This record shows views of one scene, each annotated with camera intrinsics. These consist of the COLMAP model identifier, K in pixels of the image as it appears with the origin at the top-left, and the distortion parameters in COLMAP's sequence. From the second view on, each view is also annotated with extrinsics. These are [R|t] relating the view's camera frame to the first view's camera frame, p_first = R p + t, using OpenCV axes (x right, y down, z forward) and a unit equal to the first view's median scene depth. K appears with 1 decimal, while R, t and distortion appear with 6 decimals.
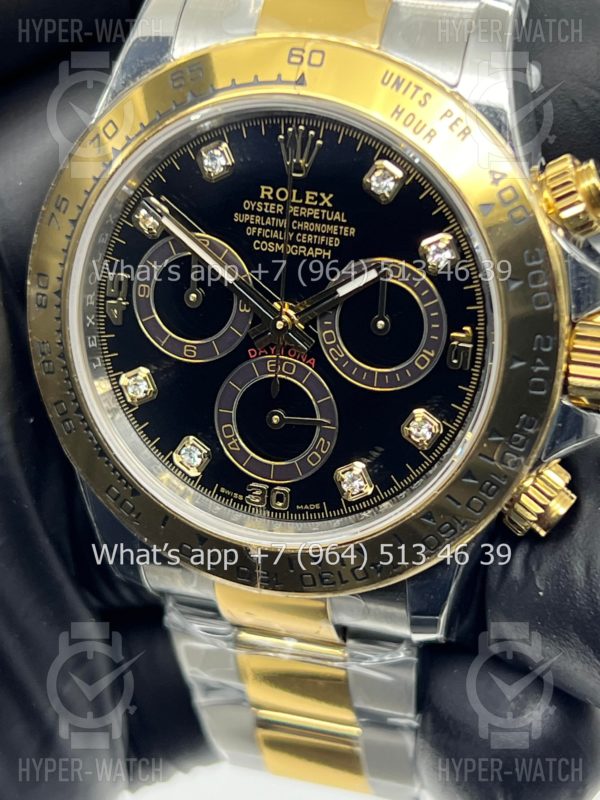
lens RADIAL K [[1978.3, 0, 299.9], [0, 1978.3, 399.0], [0, 0, 1]] dist [0.292126, 0.000000]
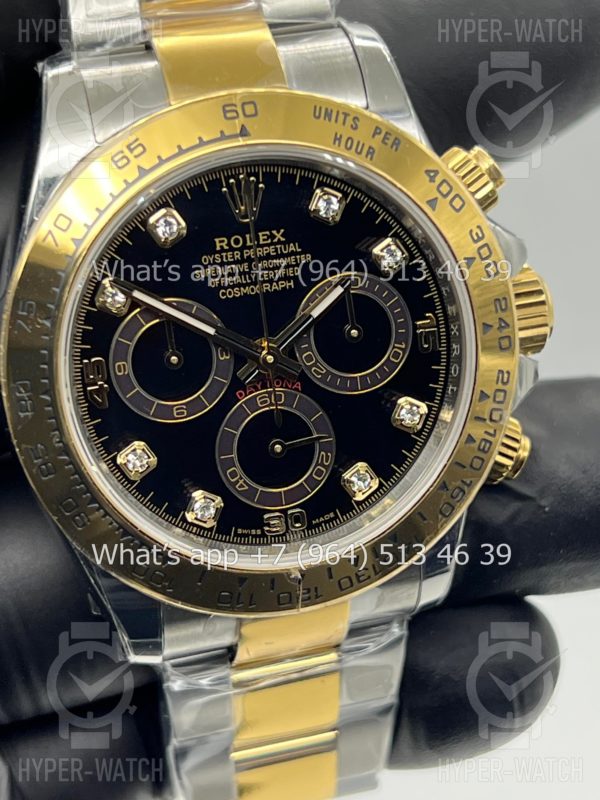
lens RADIAL K [[1978.3, 0, 302.5], [0, 1978.3, 396.0], [0, 0, 1]] dist [0.292126, 0.000000]
pose [[0.828874, -0.269490, 0.490247, -0.522207], [0.297332, 0.954521, 0.021994, -0.036497], [-0.473878, 0.127536, 0.871306, 0.064209]]
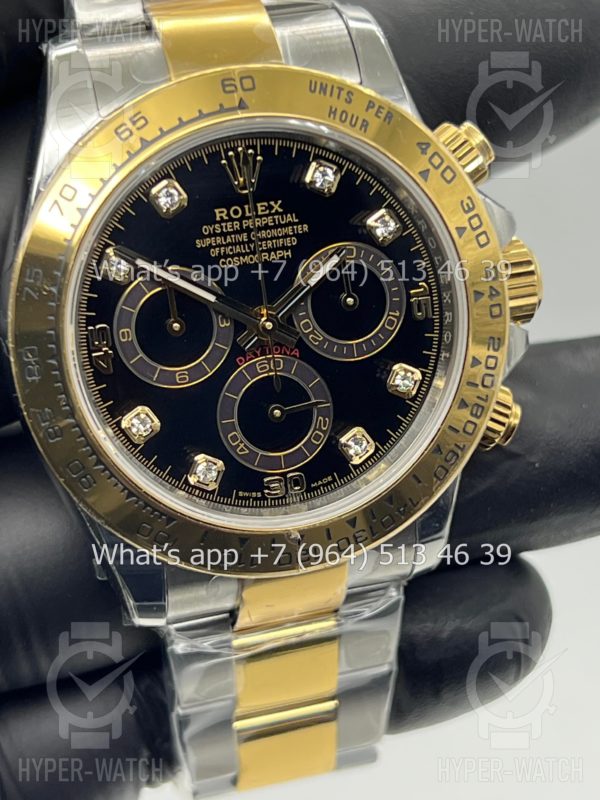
lens RADIAL K [[1978.3, 0, 299.8], [0, 1978.3, 396.6], [0, 0, 1]] dist [0.292126, 0.000000]
pose [[0.824304, -0.262061, 0.501844, -0.557949], [0.305162, 0.952292, -0.003960, 0.009921], [-0.476864, 0.156407, 0.864949, 0.043494]]
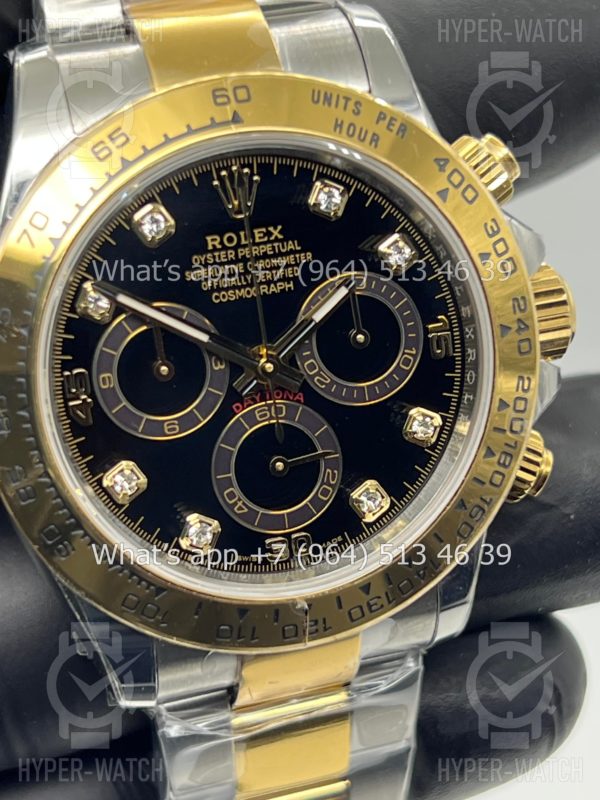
lens RADIAL K [[1978.3, 0, 300.8], [0, 1978.3, 394.6], [0, 0, 1]] dist [0.292126, 0.000000]
pose [[0.817918, -0.271928, 0.507015, -0.492420], [0.316577, 0.948565, -0.001958, -0.017919], [-0.480405, 0.162111, 0.861935, 0.155656]]
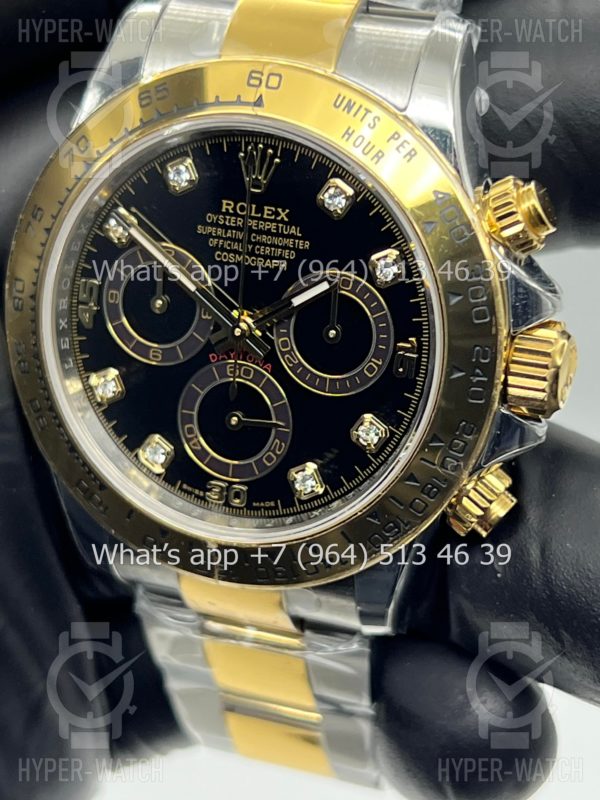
lens RADIAL K [[1978.3, 0, 296.5], [0, 1978.3, 404.2], [0, 0, 1]] dist [0.292126, 0.000000]
pose [[0.999020, 0.020106, -0.039435, 0.063430], [-0.019699, 0.999749, 0.010693, -0.010695], [0.039640, -0.009906, 0.999165, -0.055439]]
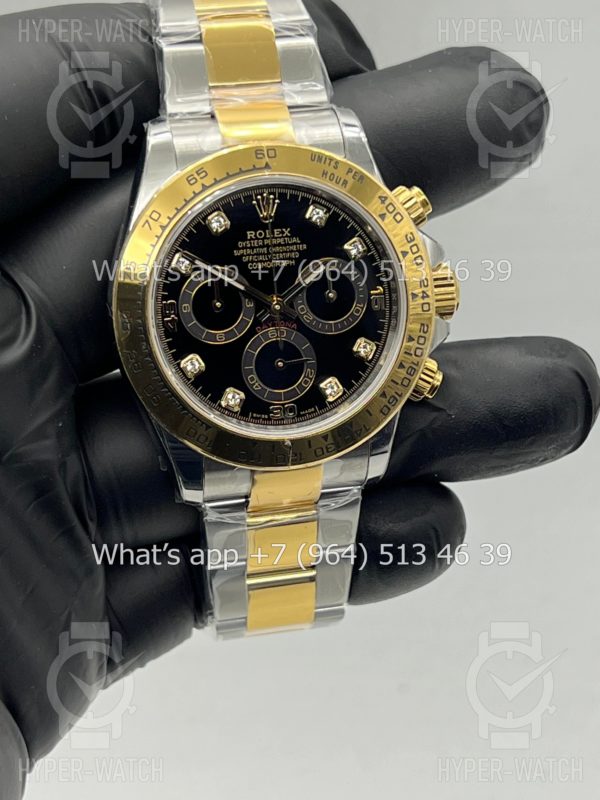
lens RADIAL K [[1978.3, 0, 293.5], [0, 1978.3, 405.1], [0, 0, 1]] dist [0.292126, 0.000000]
pose [[0.857283, -0.191431, 0.477933, -0.836937], [0.255170, 0.964250, -0.071485, 0.171429], [-0.447163, 0.183237, 0.875483, -0.500704]]
